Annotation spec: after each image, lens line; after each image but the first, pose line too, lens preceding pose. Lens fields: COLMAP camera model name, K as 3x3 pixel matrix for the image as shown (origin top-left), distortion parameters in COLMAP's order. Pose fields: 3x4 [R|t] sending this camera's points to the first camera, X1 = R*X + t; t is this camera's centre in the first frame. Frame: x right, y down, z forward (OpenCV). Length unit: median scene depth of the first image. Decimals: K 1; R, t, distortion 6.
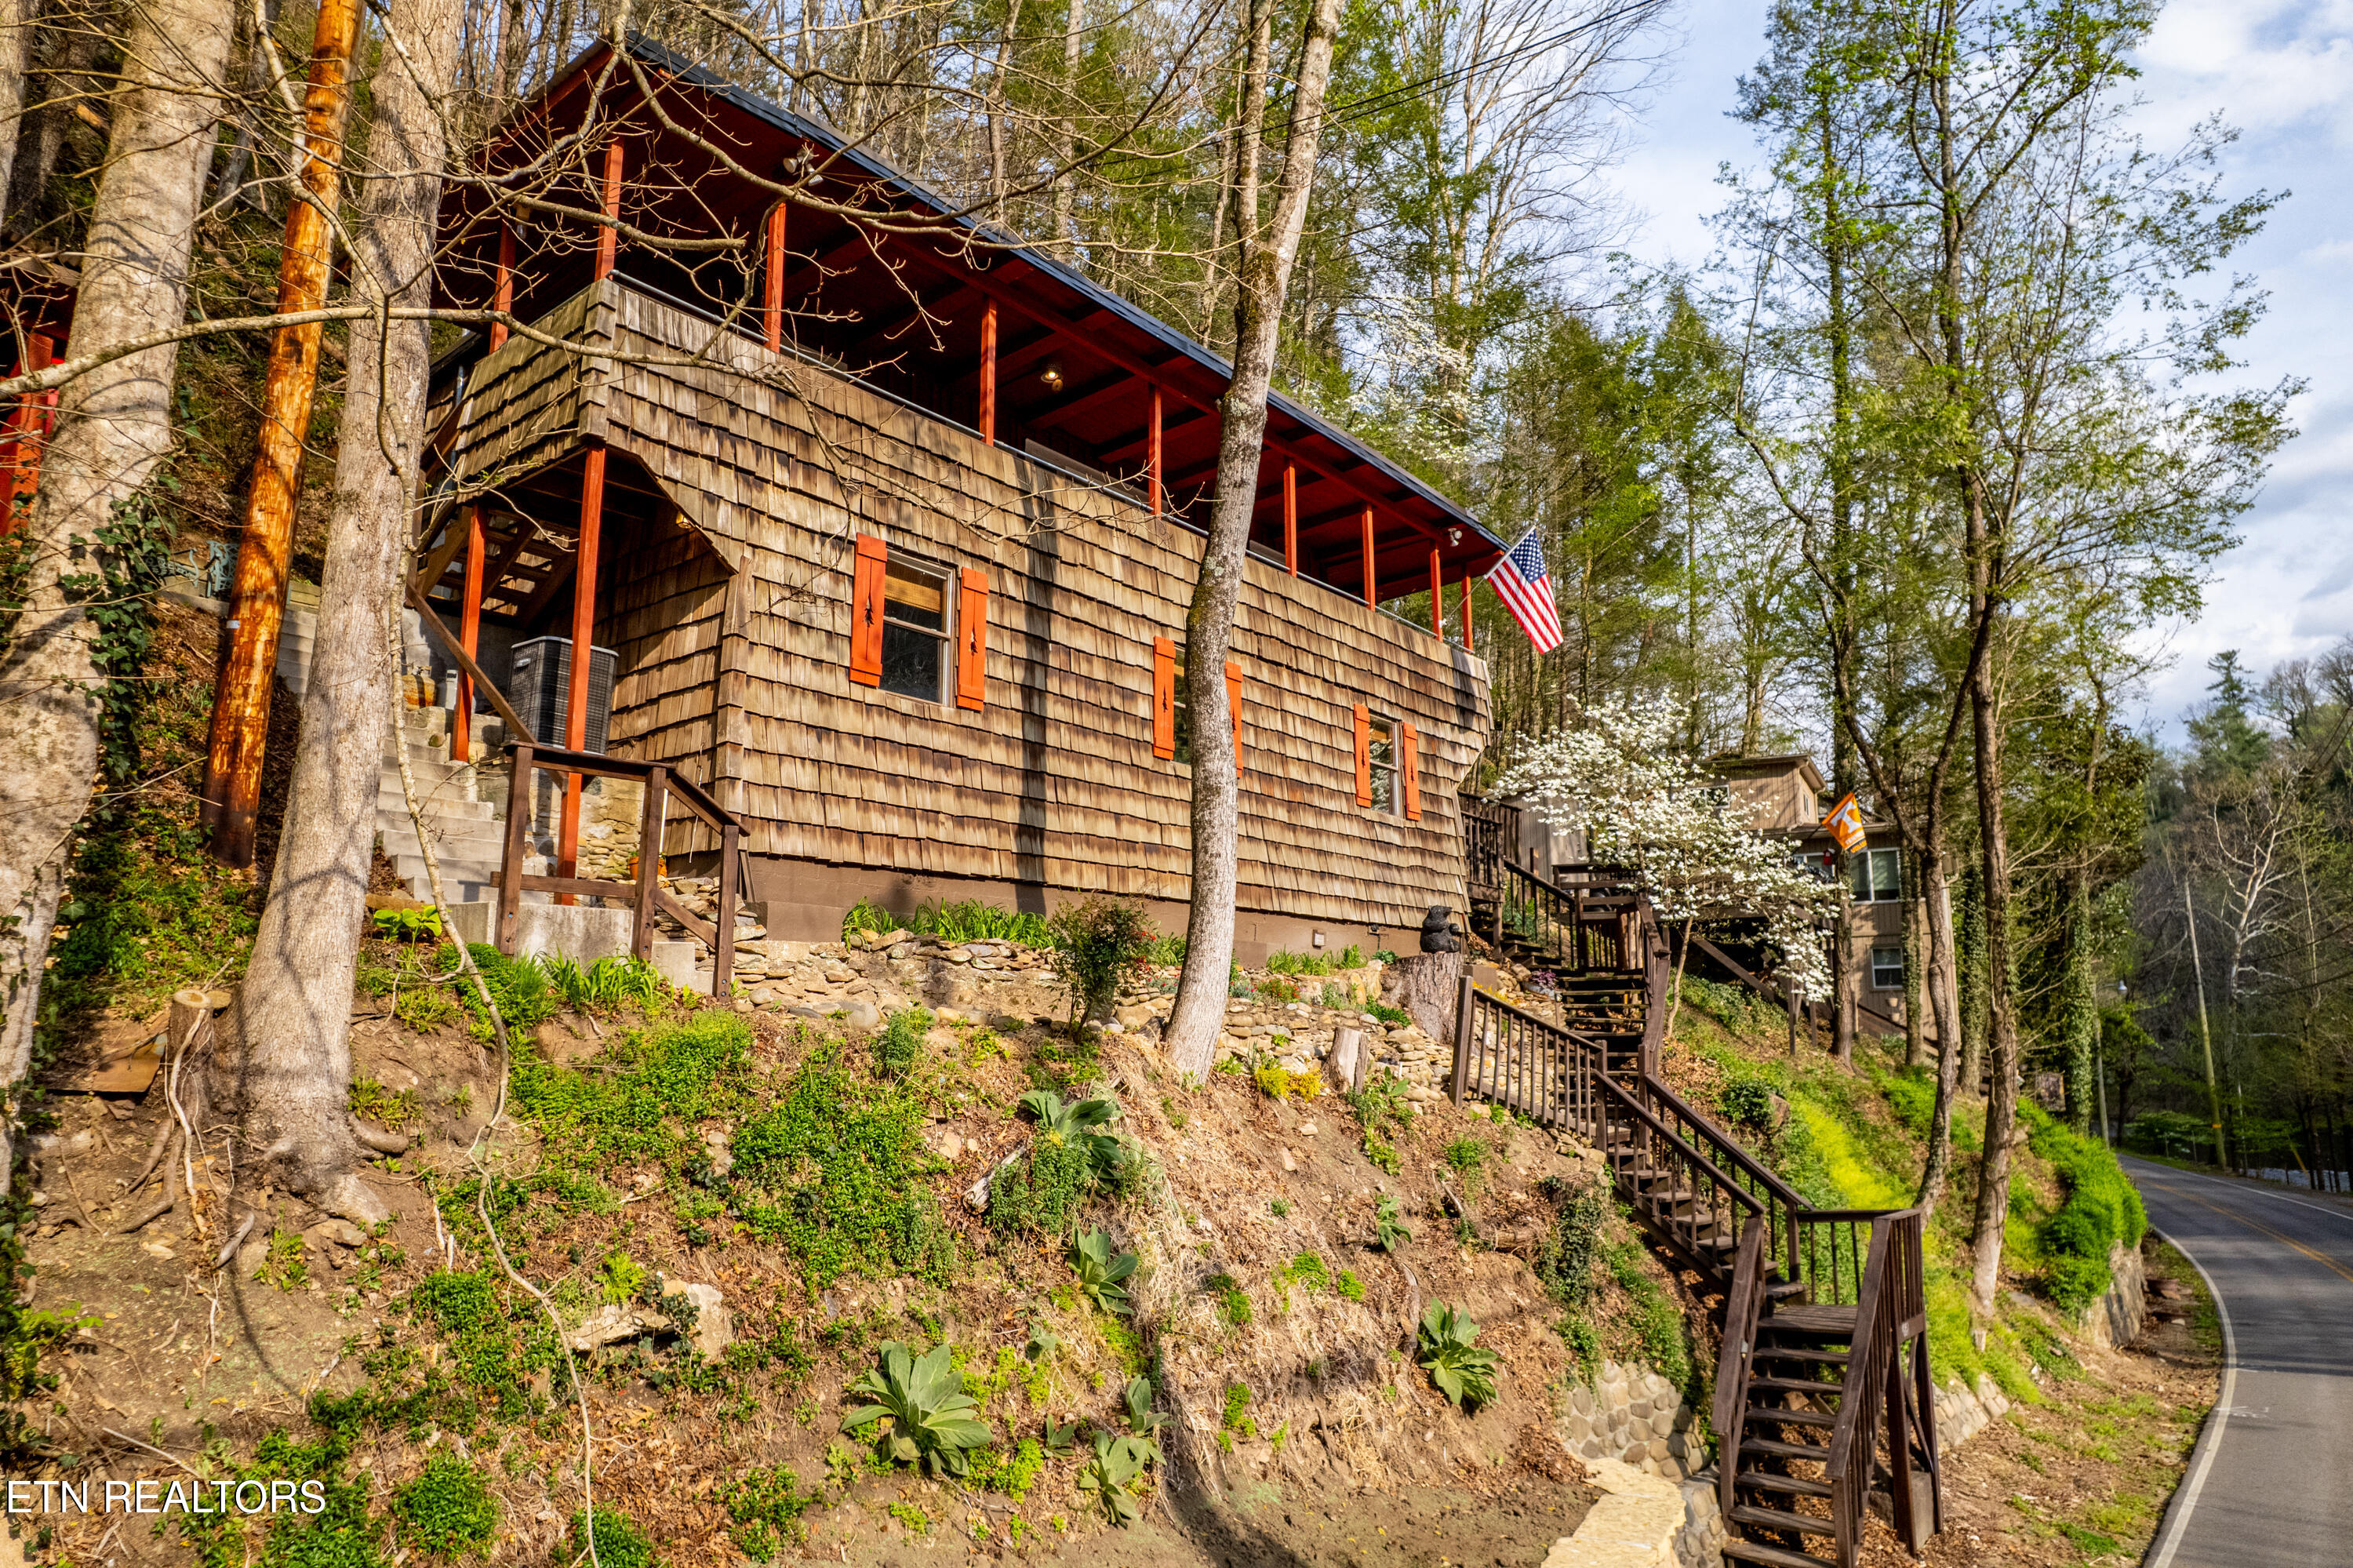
lens RADIAL K [[1519.0, 0, 1190.3], [0, 1519.0, 779.7], [0, 0, 1]] dist [-0.066512, 0.050892]
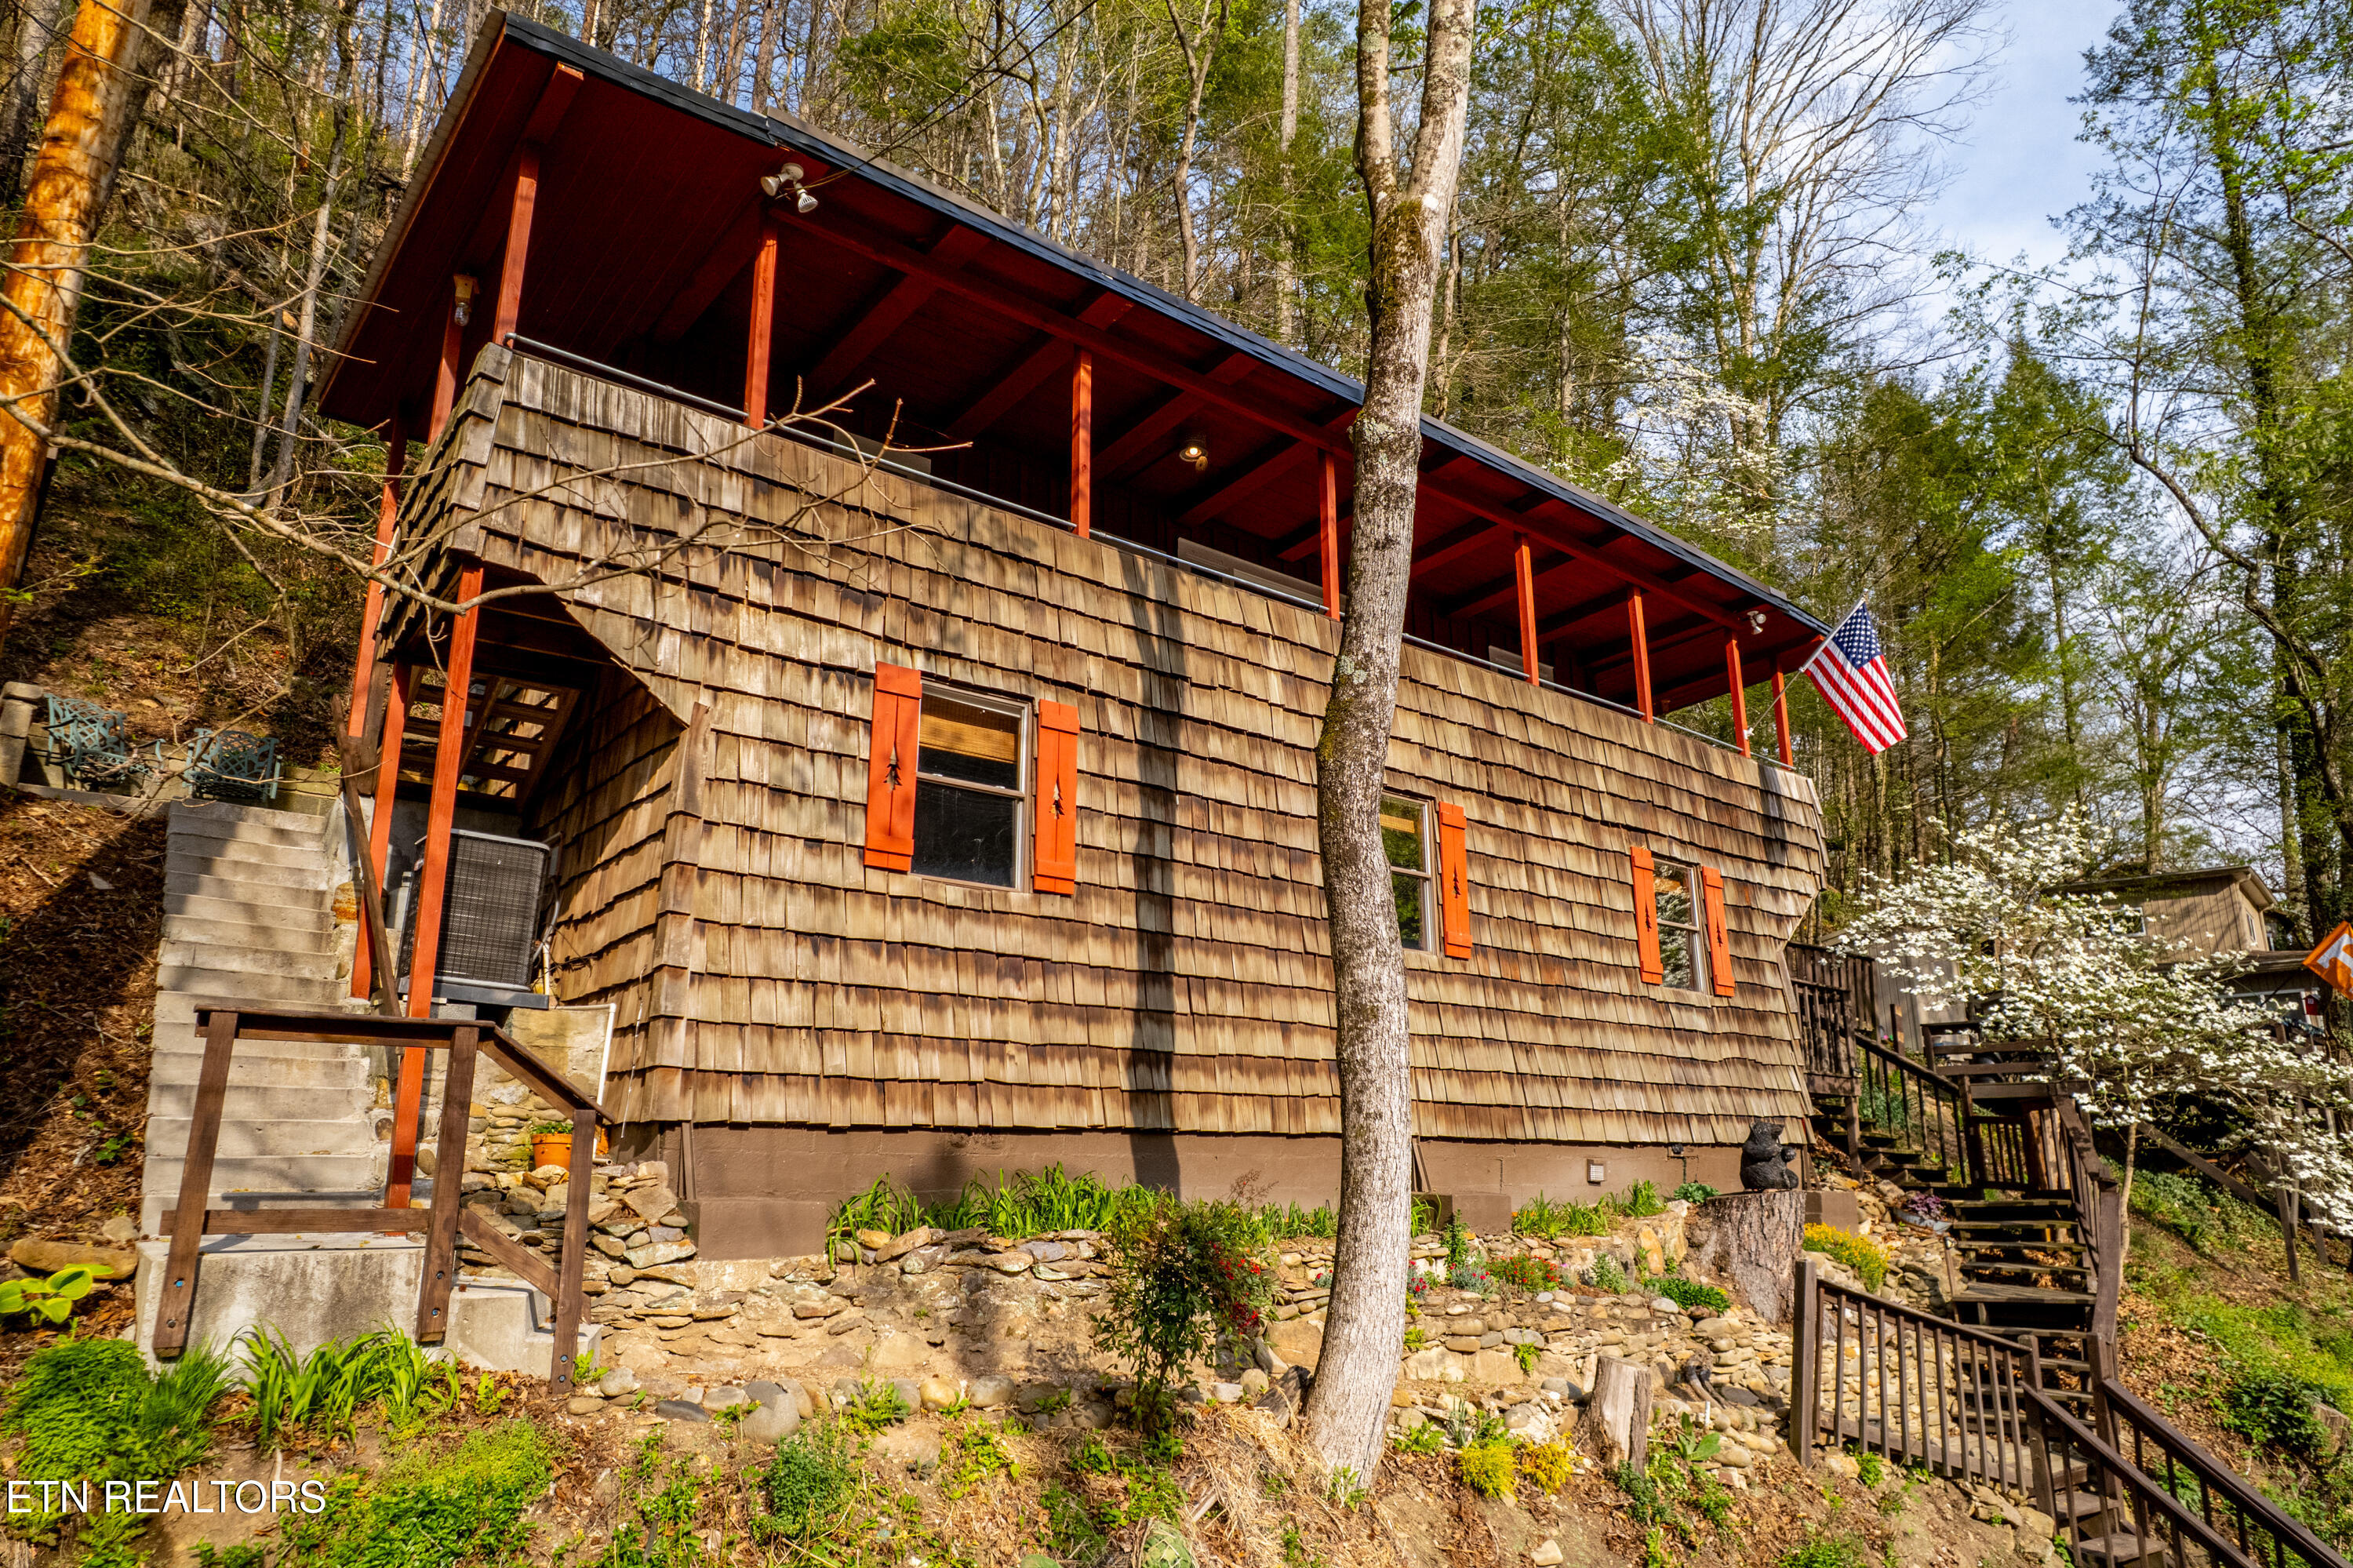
lens RADIAL K [[1519.0, 0, 1179.7], [0, 1519.0, 782.0], [0, 0, 1]] dist [-0.066512, 0.050892]
pose [[0.975809, -0.058482, -0.210657, 0.062112], [0.039588, 0.994896, -0.092820, -0.026794], [0.215010, 0.082235, 0.973143, 0.272947]]
